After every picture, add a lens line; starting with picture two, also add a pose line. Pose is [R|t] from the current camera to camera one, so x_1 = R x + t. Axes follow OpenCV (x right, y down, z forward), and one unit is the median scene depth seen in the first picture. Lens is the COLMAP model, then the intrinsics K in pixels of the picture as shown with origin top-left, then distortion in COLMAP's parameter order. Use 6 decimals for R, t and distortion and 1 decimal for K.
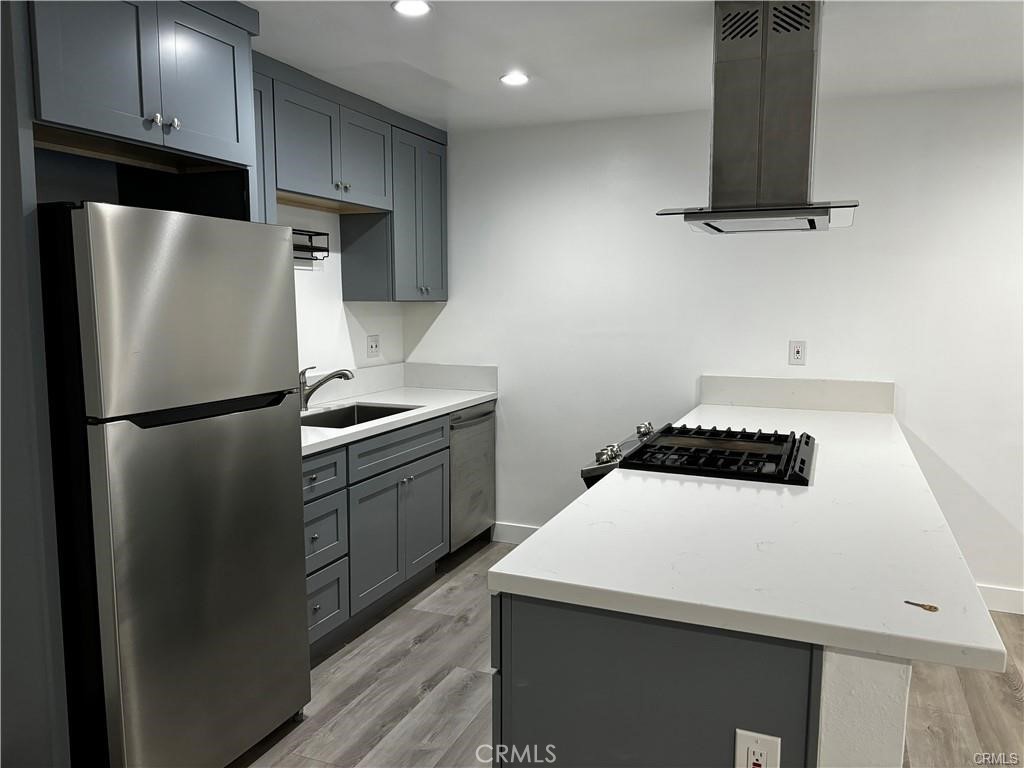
lens RADIAL K [[773.5, 0, 515.1], [0, 773.5, 389.1], [0, 0, 1]] dist [0.054537, -0.055193]
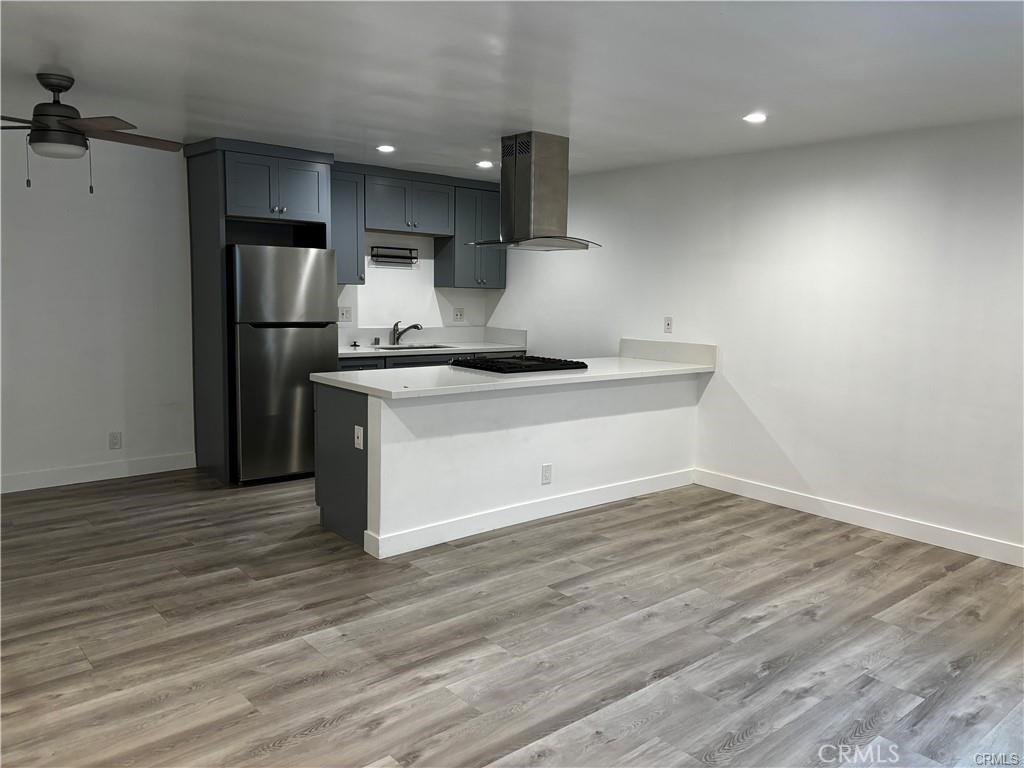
lens RADIAL K [[773.5, 0, 514.4], [0, 773.5, 385.7], [0, 0, 1]] dist [0.054537, -0.055193]
pose [[0.888431, 0.072942, -0.453178, 0.794840], [-0.074192, 0.997130, 0.015045, 0.072793], [0.452975, 0.020255, 0.891293, -0.497928]]
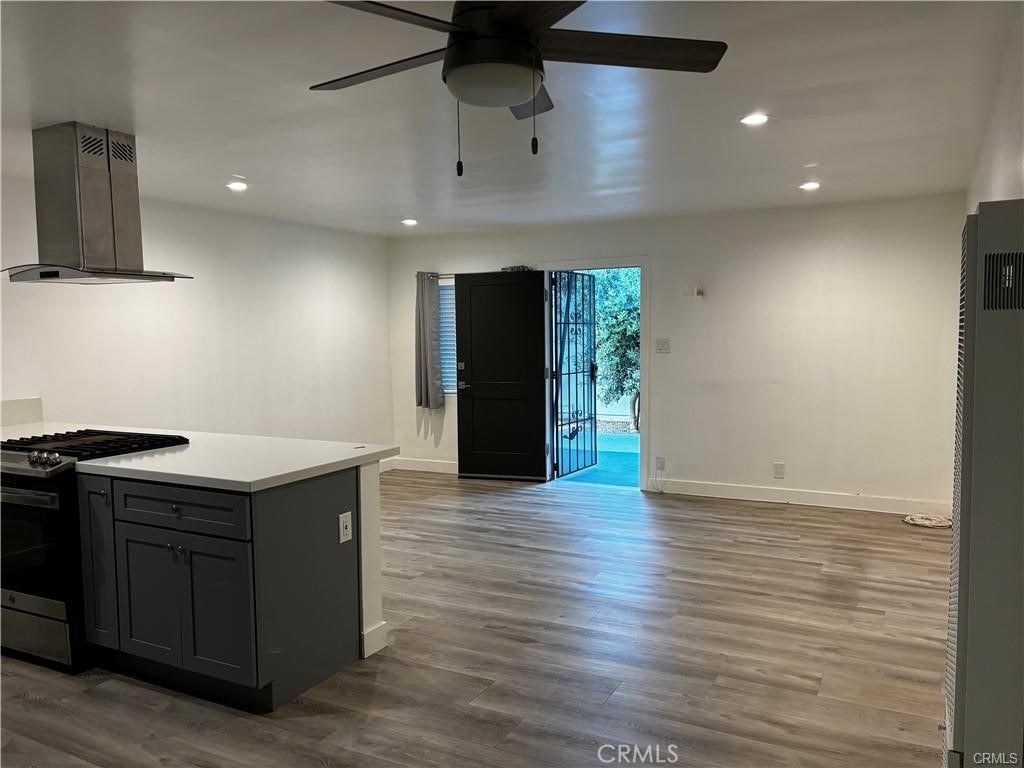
lens RADIAL K [[773.5, 0, 513.9], [0, 773.5, 385.7], [0, 0, 1]] dist [0.054537, -0.055193]
pose [[0.099122, -0.081434, 0.991738, -0.698083], [0.134261, 0.988627, 0.067760, -0.009027], [-0.985976, 0.126435, 0.108928, 0.074290]]
